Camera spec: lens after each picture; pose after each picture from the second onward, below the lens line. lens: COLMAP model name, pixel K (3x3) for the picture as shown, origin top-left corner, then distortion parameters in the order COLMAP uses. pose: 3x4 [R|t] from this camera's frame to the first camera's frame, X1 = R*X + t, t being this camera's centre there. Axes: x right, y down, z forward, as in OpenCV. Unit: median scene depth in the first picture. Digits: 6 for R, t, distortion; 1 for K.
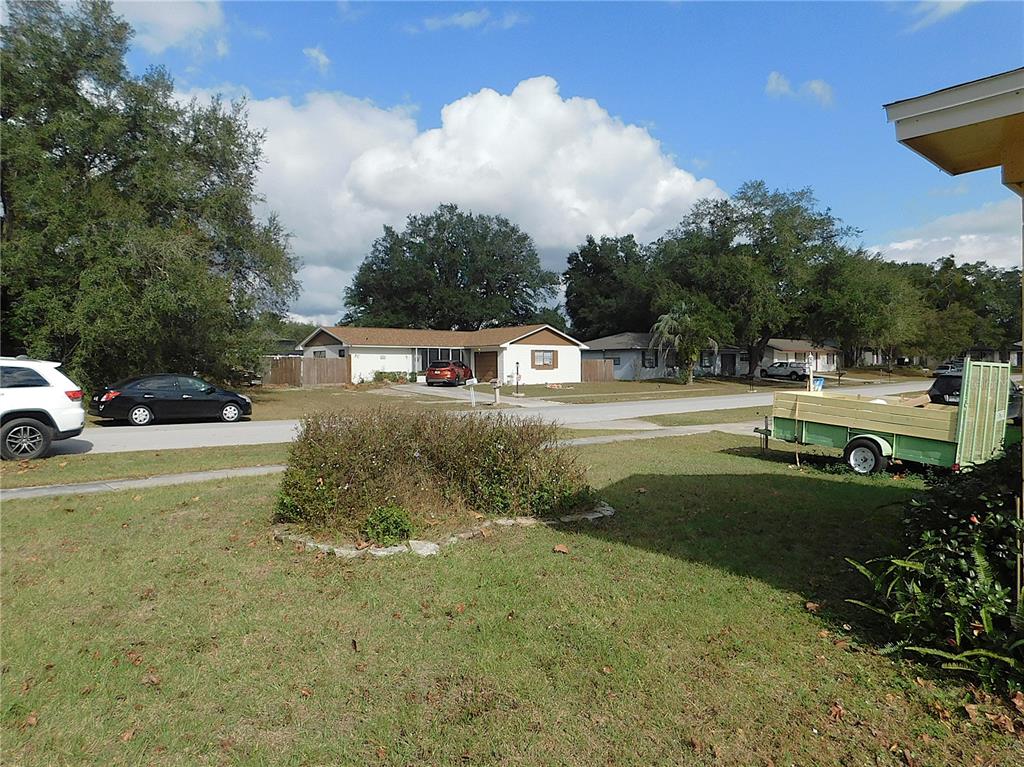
lens RADIAL K [[670.0, 0, 512.1], [0, 670.0, 379.3], [0, 0, 1]] dist [-0.048875, 0.031260]
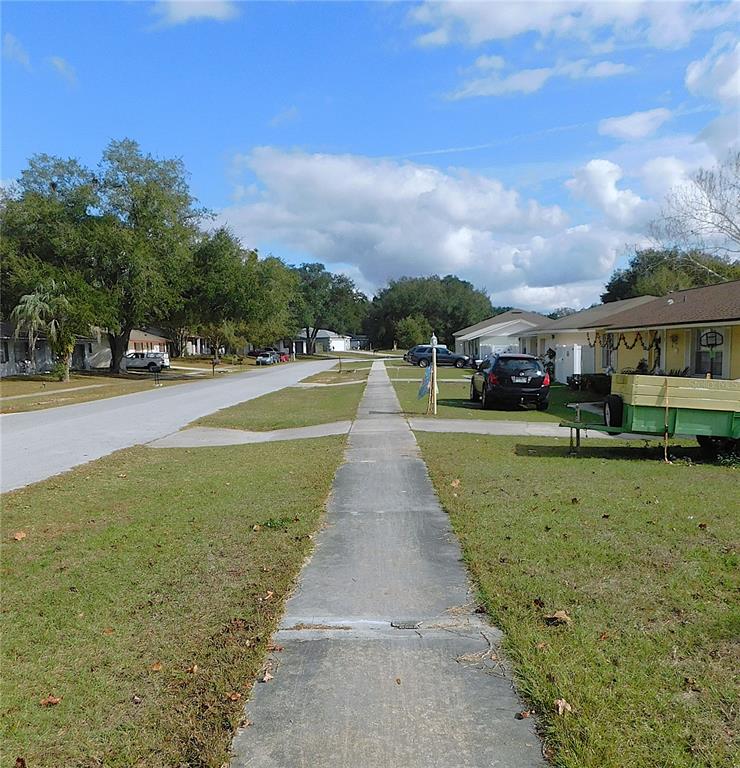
lens RADIAL K [[715.0, 0, 370.1], [0, 715.0, 440.3], [0, 0, 1]] dist [-0.003925, -0.006306]
pose [[0.729789, -0.102350, 0.675968, -0.063706], [0.038479, 0.993312, 0.108858, -0.001268], [-0.682589, -0.053433, 0.728846, 0.088624]]
